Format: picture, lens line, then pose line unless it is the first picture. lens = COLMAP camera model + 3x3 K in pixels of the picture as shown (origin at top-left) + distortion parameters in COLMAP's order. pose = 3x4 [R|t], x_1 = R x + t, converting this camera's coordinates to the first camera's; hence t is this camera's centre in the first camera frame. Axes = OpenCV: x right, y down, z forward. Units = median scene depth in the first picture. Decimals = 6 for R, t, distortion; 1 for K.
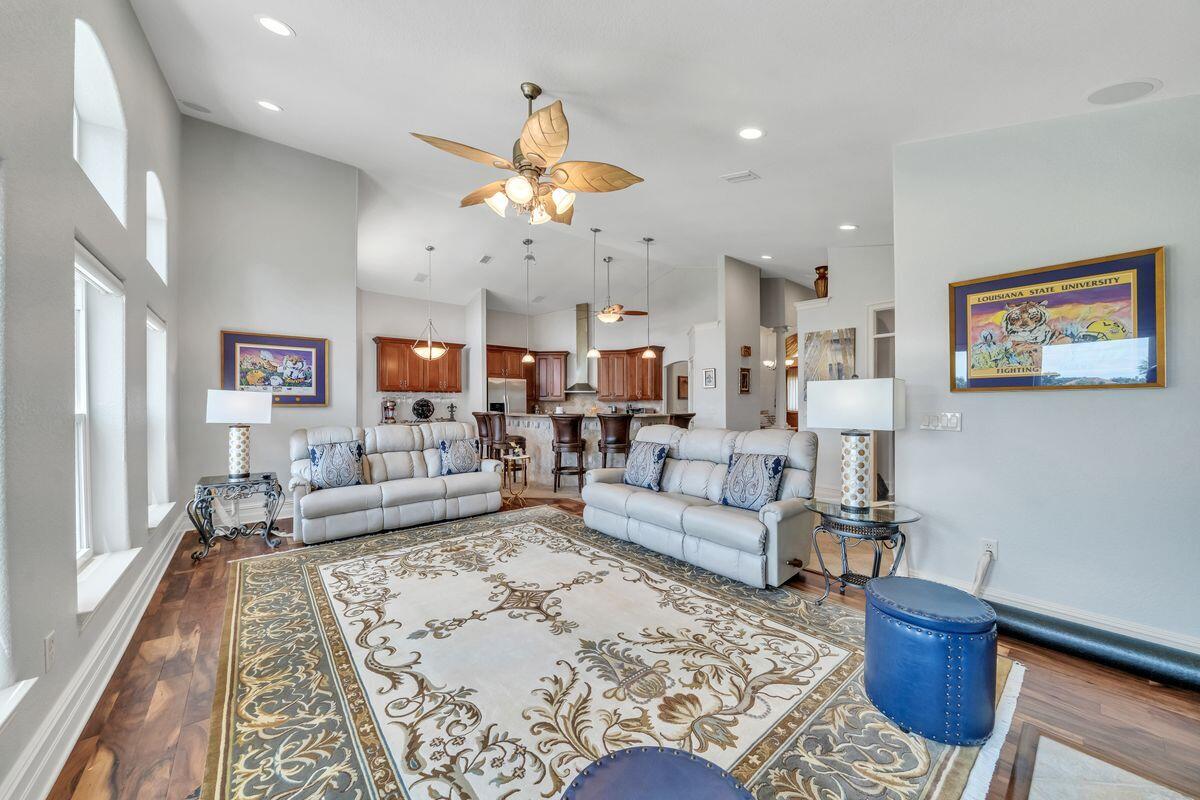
lens RADIAL K [[423.1, 0, 593.9], [0, 423.1, 400.4], [0, 0, 1]] dist [-0.014414, 0.000270]
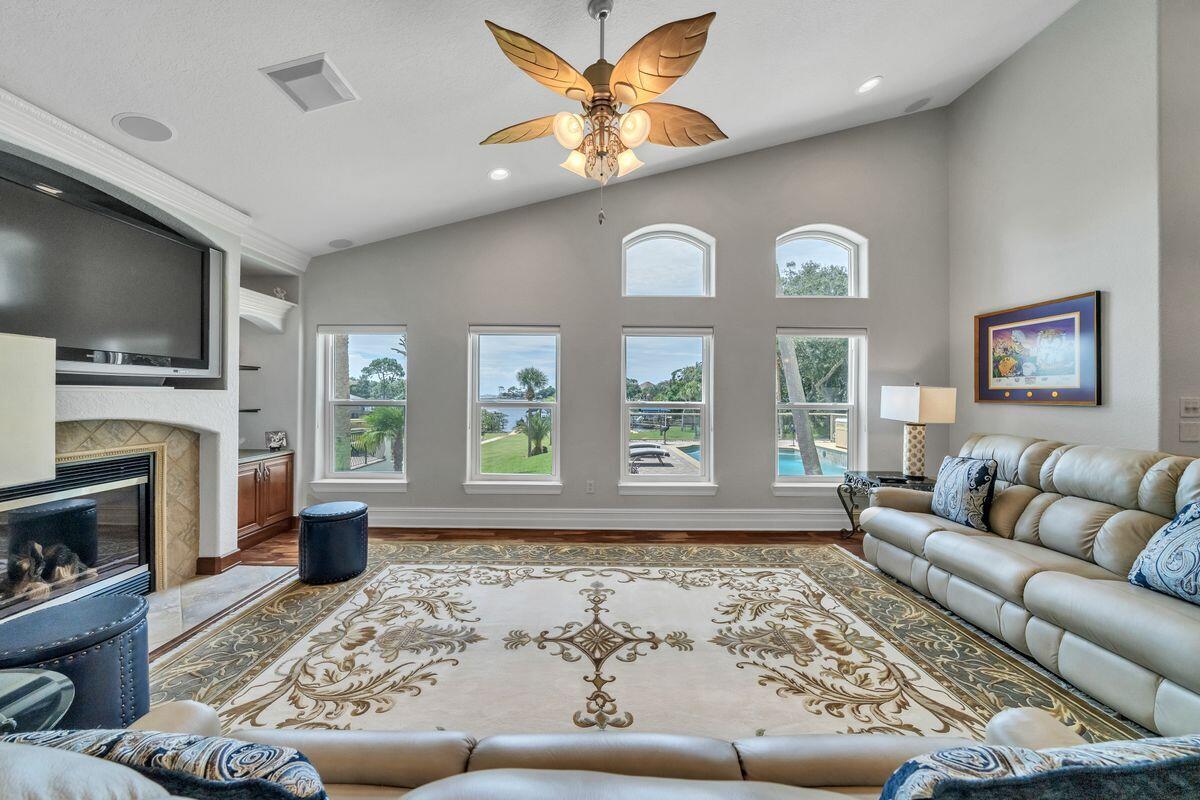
lens RADIAL K [[423.1, 0, 596.6], [0, 423.1, 395.2], [0, 0, 1]] dist [-0.014414, 0.000270]
pose [[-0.626166, -0.001622, -0.779688, 0.370129], [0.003577, 0.999981, -0.004952, -0.001538], [0.779682, -0.005890, -0.626148, 1.169292]]
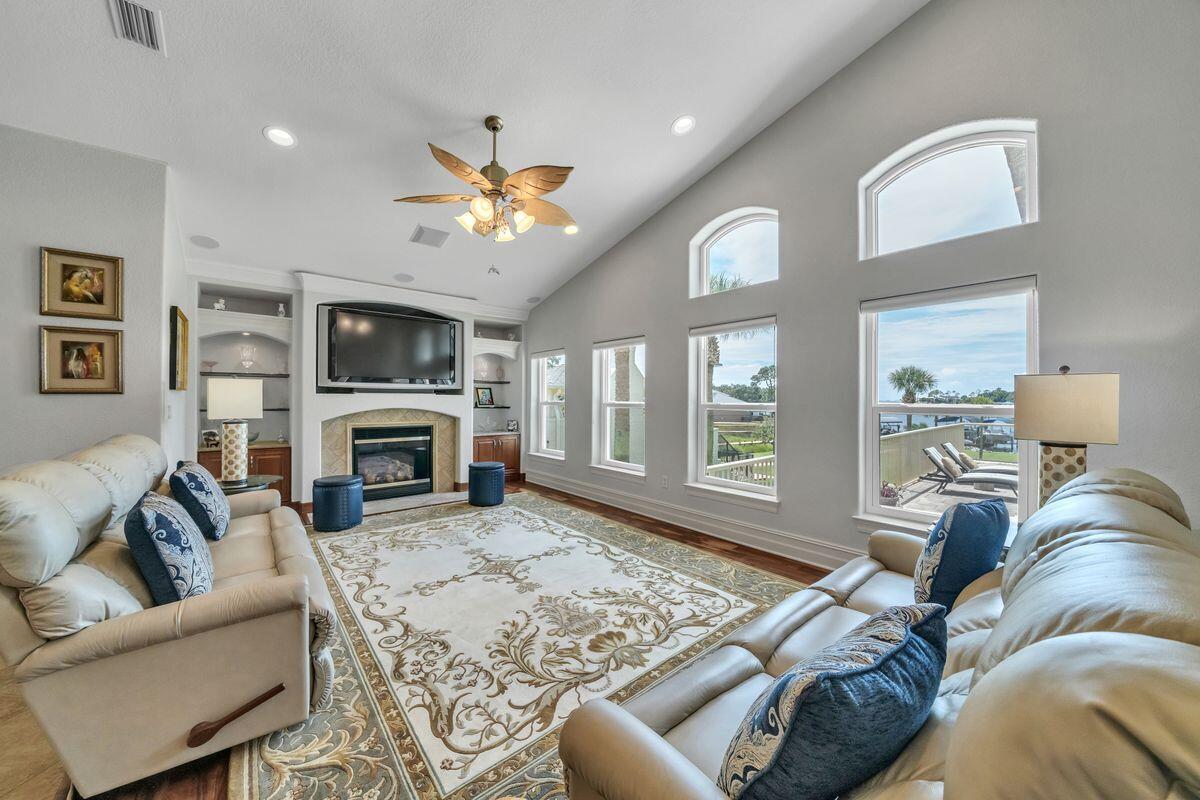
lens RADIAL K [[423.1, 0, 599.2], [0, 423.1, 391.1], [0, 0, 1]] dist [-0.014414, 0.000270]
pose [[-0.999806, -0.000797, -0.019689, -0.322102], [-0.000193, 0.999529, -0.030685, 0.016767], [0.019704, -0.030675, -0.999335, 1.683892]]
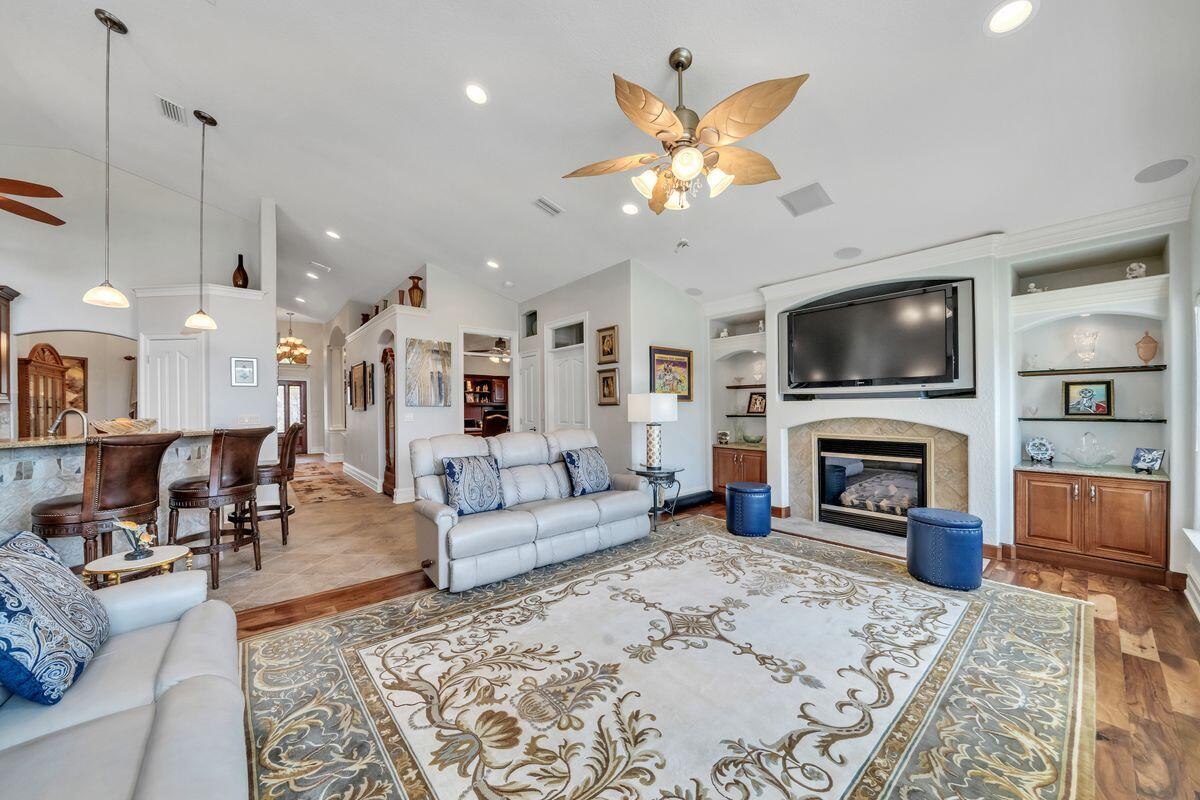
lens RADIAL K [[423.1, 0, 585.4], [0, 423.1, 410.3], [0, 0, 1]] dist [-0.014414, 0.000270]
pose [[-0.000153, -0.006705, 0.999978, -0.819875], [-0.002359, 0.999975, 0.006705, 0.004825], [-0.999997, -0.002358, -0.000169, 0.950173]]
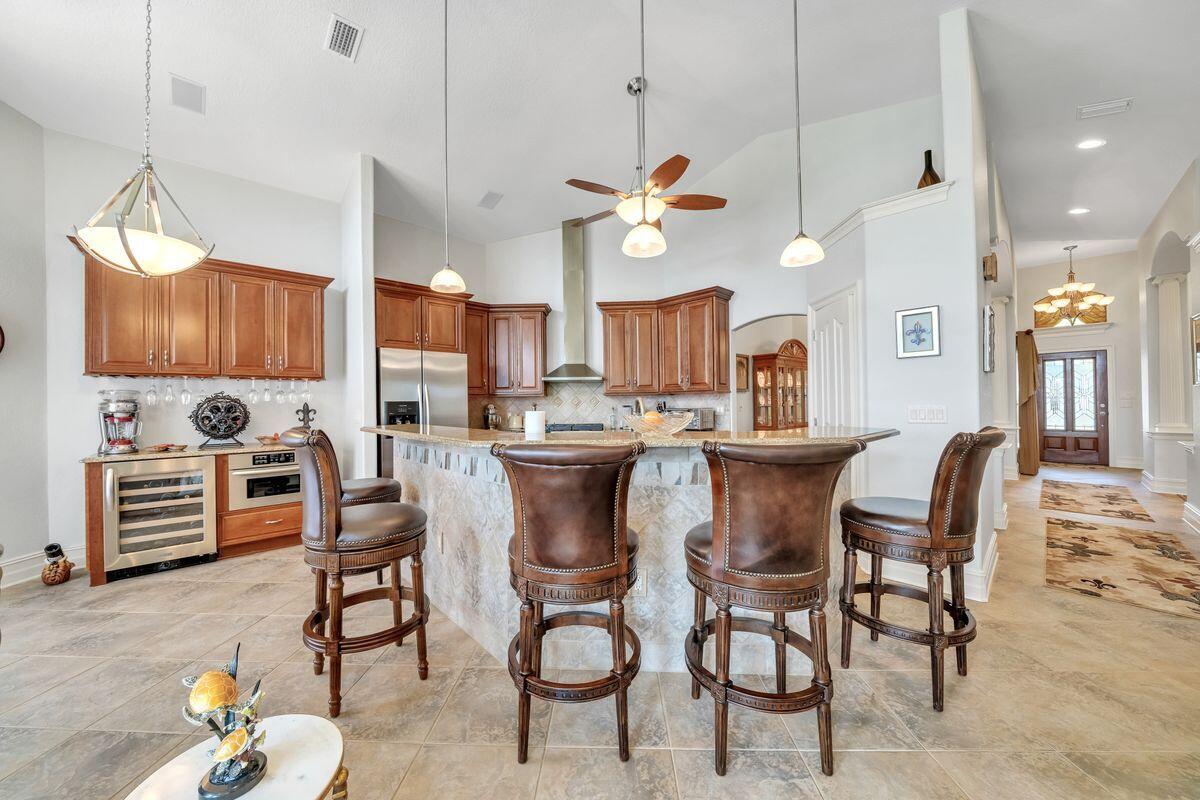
lens RADIAL K [[423.1, 0, 596.9], [0, 423.1, 399.8], [0, 0, 1]] dist [-0.014414, 0.000270]
pose [[0.997489, -0.011475, 0.069887, -0.109260], [0.011183, 0.999927, 0.004572, 0.011501], [-0.069934, -0.003779, 0.997544, 1.314659]]
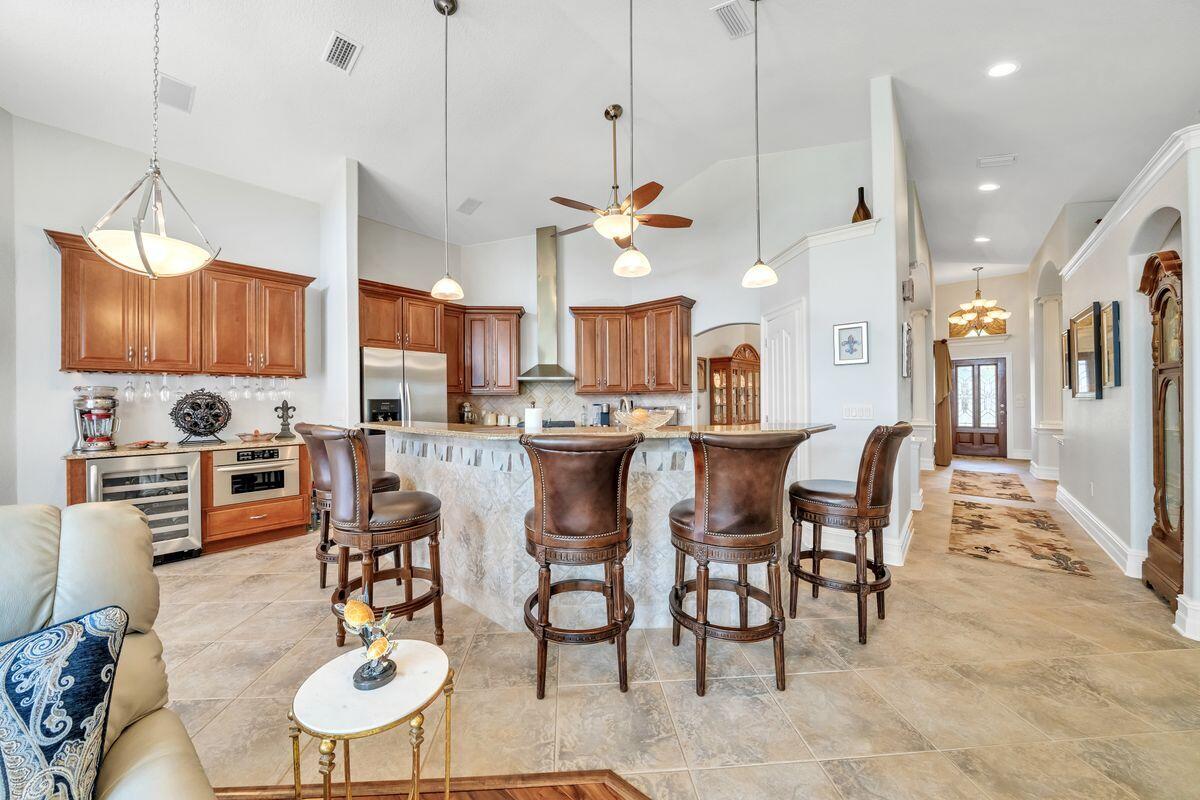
lens RADIAL K [[423.1, 0, 595.7], [0, 423.1, 399.5], [0, 0, 1]] dist [-0.014414, 0.000270]
pose [[0.985195, -0.006789, 0.171305, -0.181332], [0.005480, 0.999952, 0.008112, 0.009672], [-0.171352, -0.007053, 0.985185, 1.221603]]
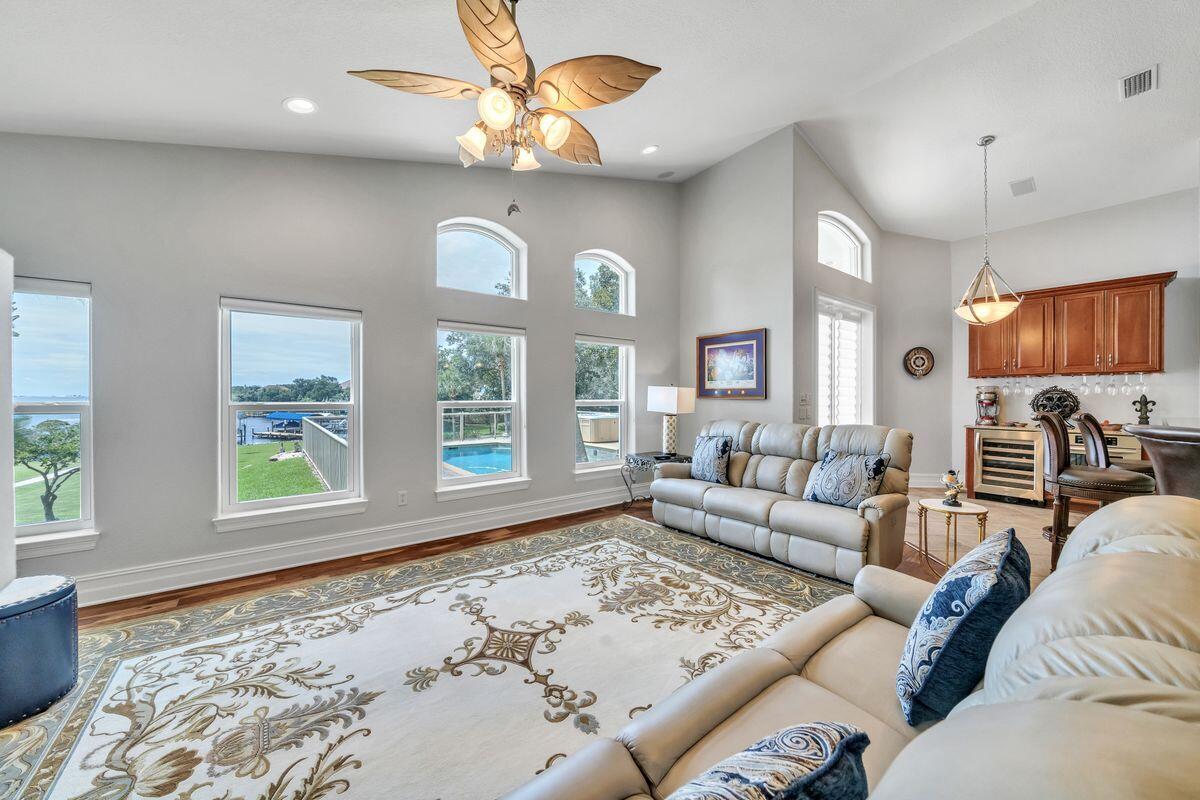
lens RADIAL K [[423.1, 0, 592.1], [0, 423.1, 399.6], [0, 0, 1]] dist [-0.014414, 0.000270]
pose [[-0.035065, 0.011180, -0.999322, 0.480734], [0.010698, 0.999884, 0.010811, -0.000376], [0.999328, -0.010312, -0.035181, 0.919175]]
